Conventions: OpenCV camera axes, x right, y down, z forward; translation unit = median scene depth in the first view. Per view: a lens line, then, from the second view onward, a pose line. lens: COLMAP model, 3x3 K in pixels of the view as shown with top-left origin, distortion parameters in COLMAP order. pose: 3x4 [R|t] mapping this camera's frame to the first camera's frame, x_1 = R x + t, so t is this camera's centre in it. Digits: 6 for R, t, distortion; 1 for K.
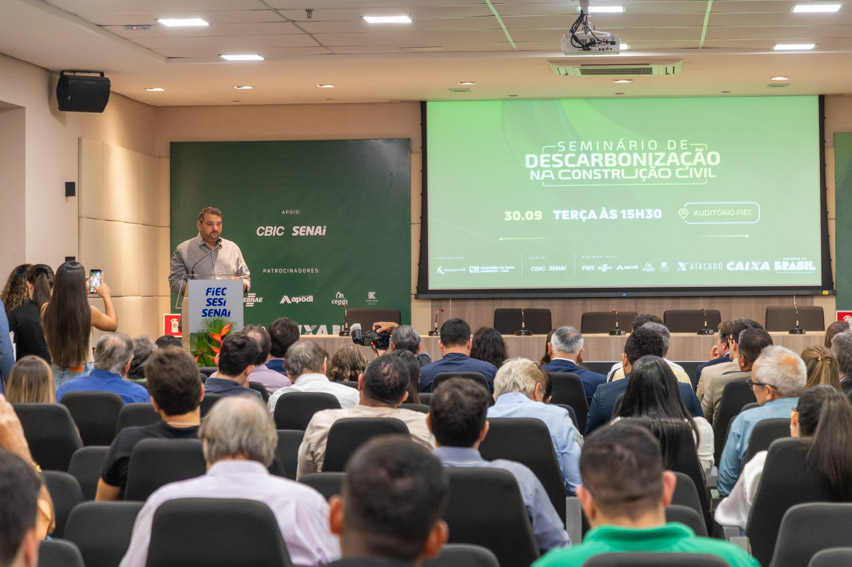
lens RADIAL K [[2066.2, 0, 426.0], [0, 2066.2, 283.5], [0, 0, 1]] dist [-0.139849, -1.169064]
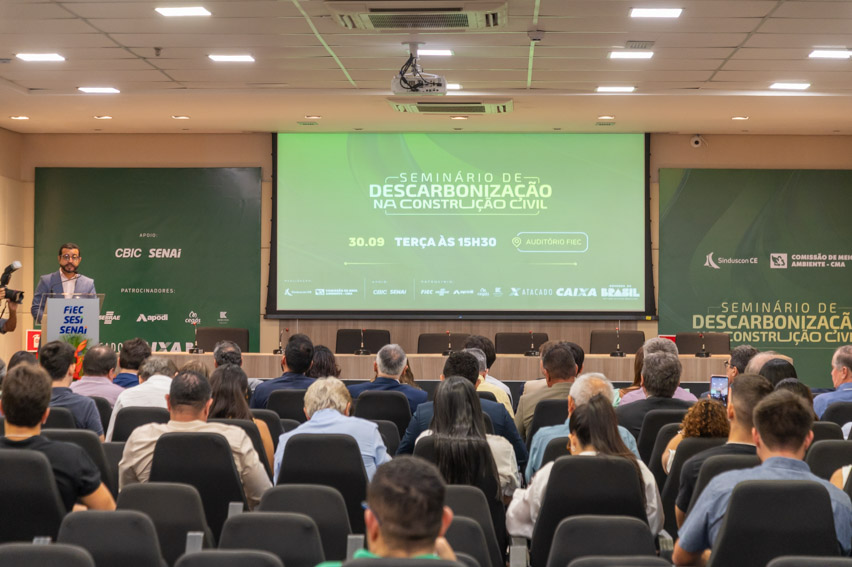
lens RADIAL K [[1968.0, 0, 426.0], [0, 1968.0, 283.5], [0, 0, 1]] dist [-0.149672, -0.318522]
pose [[0.997768, 0.013848, 0.065319, 0.011725], [-0.013225, 0.999863, -0.009957, -0.001749], [-0.065448, 0.009071, 0.997815, -0.014094]]
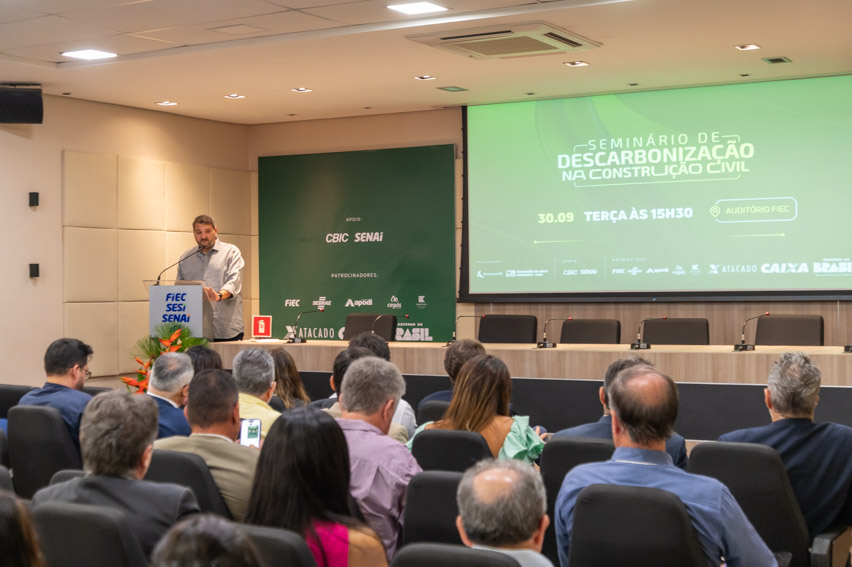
lens RADIAL K [[1333.8, 0, 426.0], [0, 1333.8, 283.5], [0, 0, 1]] dist [-0.058005, -0.222736]
pose [[0.917945, -0.001929, -0.396703, 0.241506], [0.002778, 0.999995, 0.001565, -0.003072], [0.396698, -0.002539, 0.917946, 0.400895]]
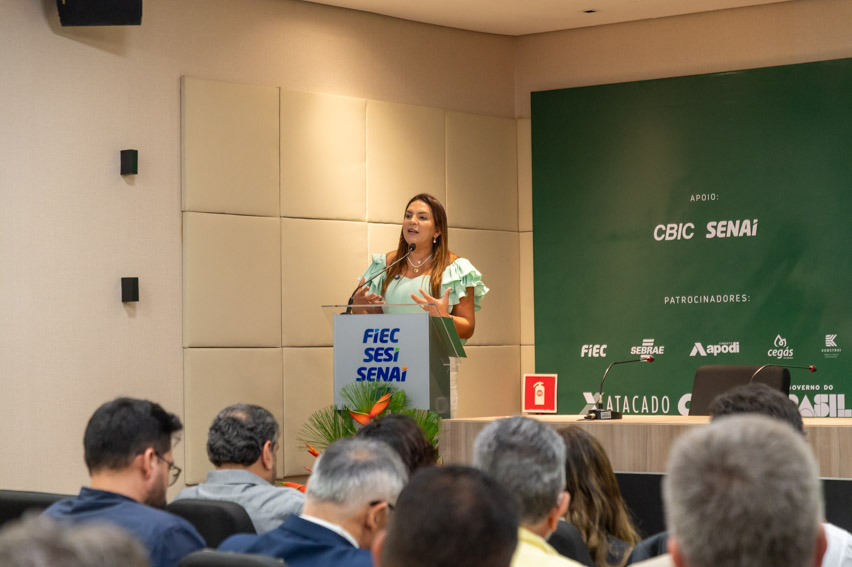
lens RADIAL K [[2066.2, 0, 426.0], [0, 2066.2, 283.5], [0, 0, 1]] dist [-0.139849, -1.169064]
pose [[0.832174, -0.022765, -0.554047, 0.192058], [0.008669, 0.999569, -0.028050, 0.004989], [0.554447, 0.018540, 0.832012, 0.488054]]
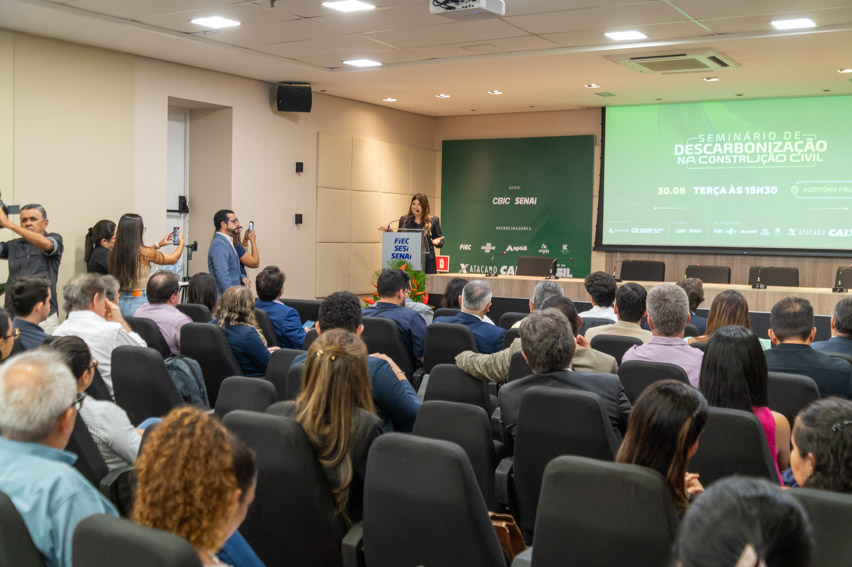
lens RADIAL K [[978.2, 0, 426.0], [0, 978.2, 283.5], [0, 0, 1]] dist [-0.044220, -0.076221]
pose [[0.899610, 0.045844, -0.434282, 0.181751], [-0.025448, 0.998288, 0.052667, -0.002307], [0.435953, -0.036328, 0.899236, 0.364240]]
